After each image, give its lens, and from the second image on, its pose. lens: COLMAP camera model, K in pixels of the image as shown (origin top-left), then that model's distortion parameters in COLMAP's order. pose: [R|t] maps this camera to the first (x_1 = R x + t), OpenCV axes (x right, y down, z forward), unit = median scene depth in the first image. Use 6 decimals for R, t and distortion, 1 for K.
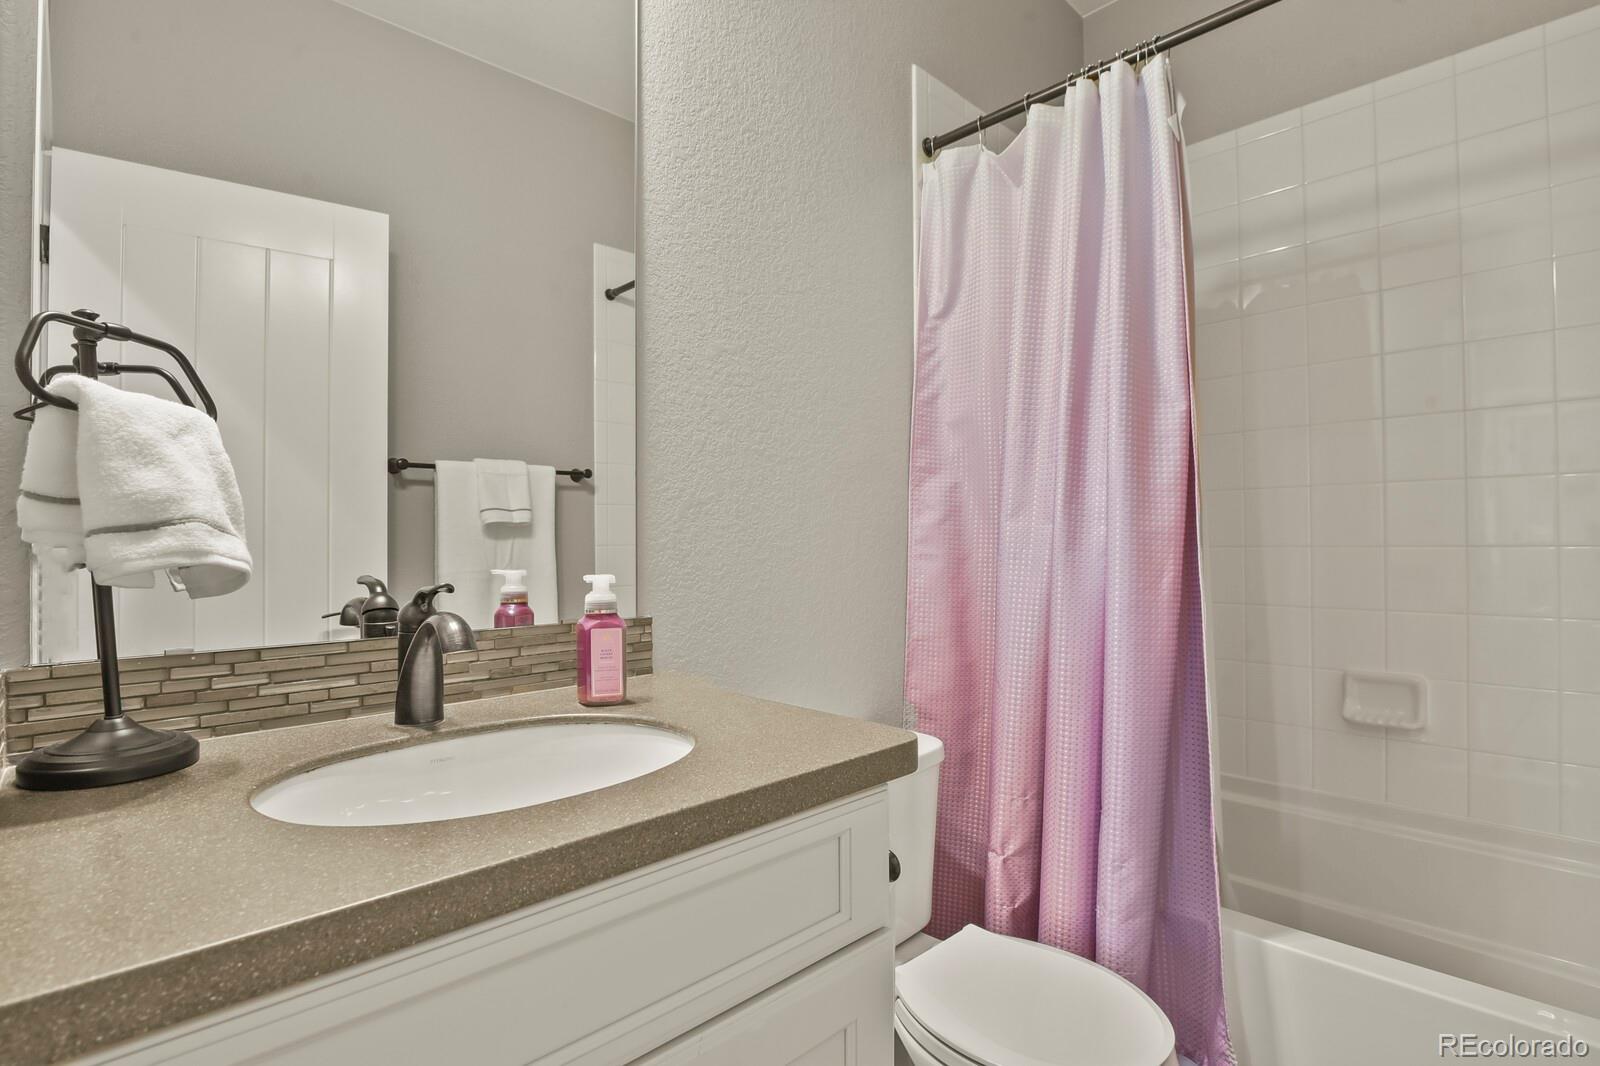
lens RADIAL K [[776.9, 0, 802.3], [0, 776.9, 539.9], [0, 0, 1]] dist [-0.005985, -0.009622]
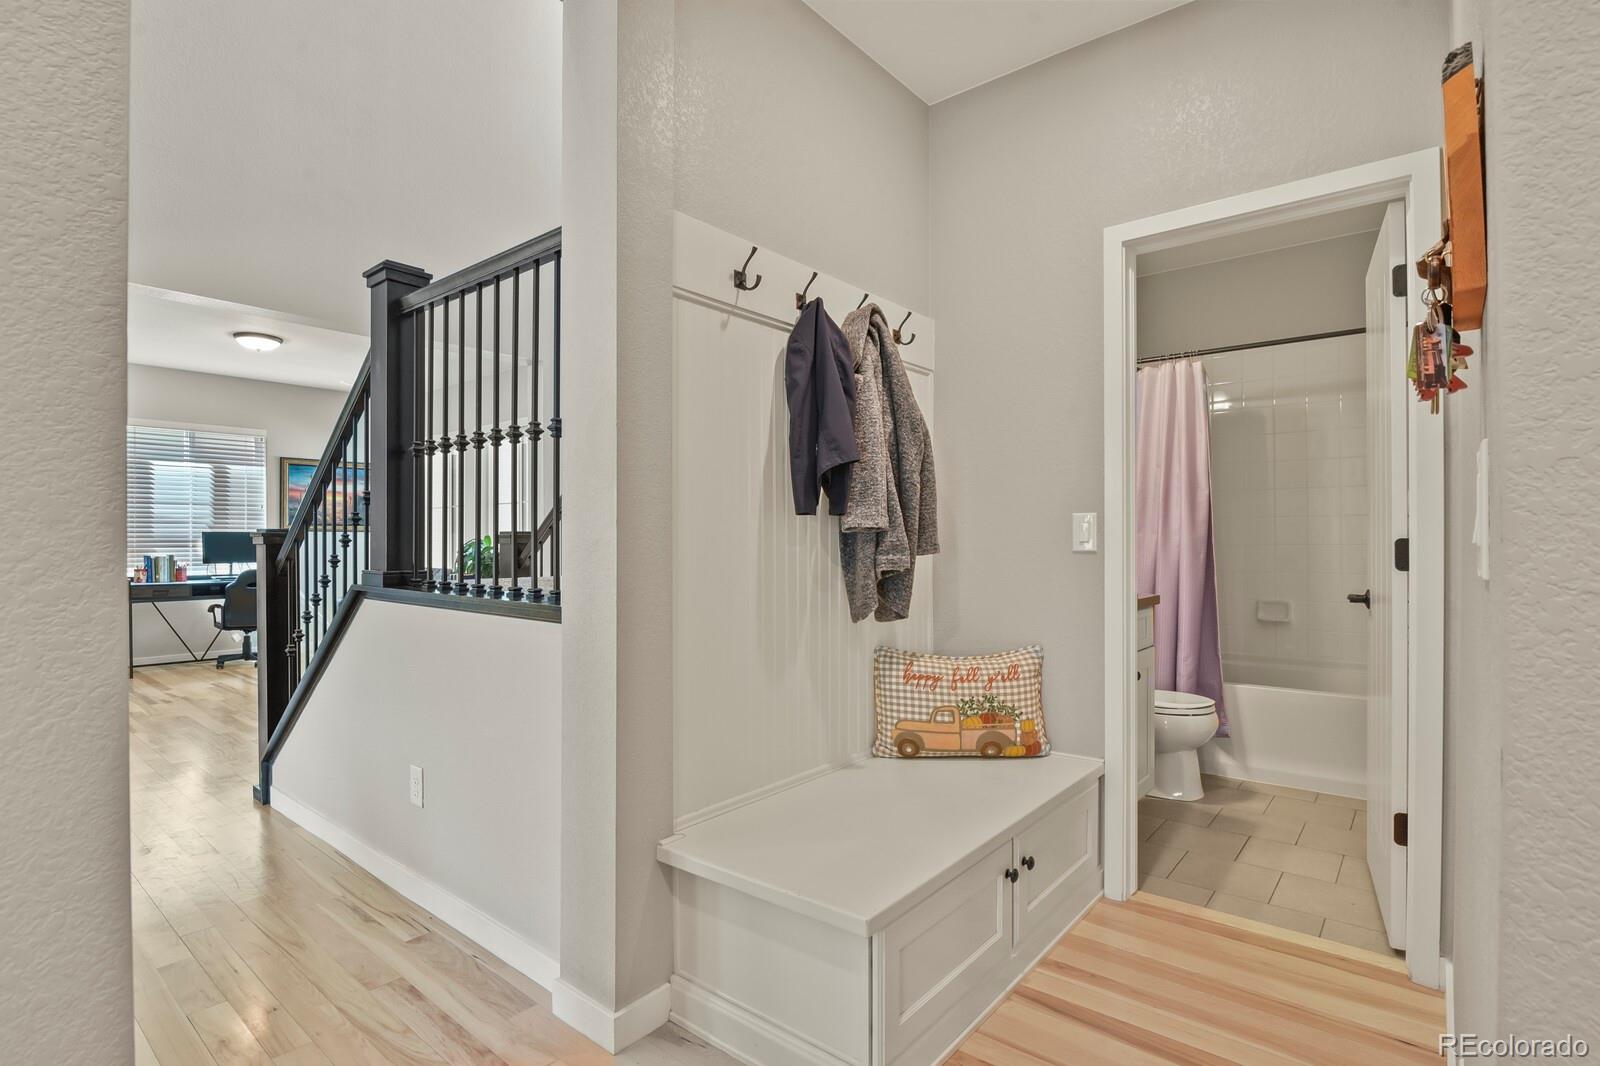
lens RADIAL K [[776.9, 0, 802.3], [0, 776.9, 539.9], [0, 0, 1]] dist [-0.005985, -0.009622]
pose [[0.993932, 0.003370, 0.109945, -0.919505], [-0.003604, 0.999992, 0.001927, -0.003682], [-0.109938, -0.002312, 0.993936, -1.165443]]
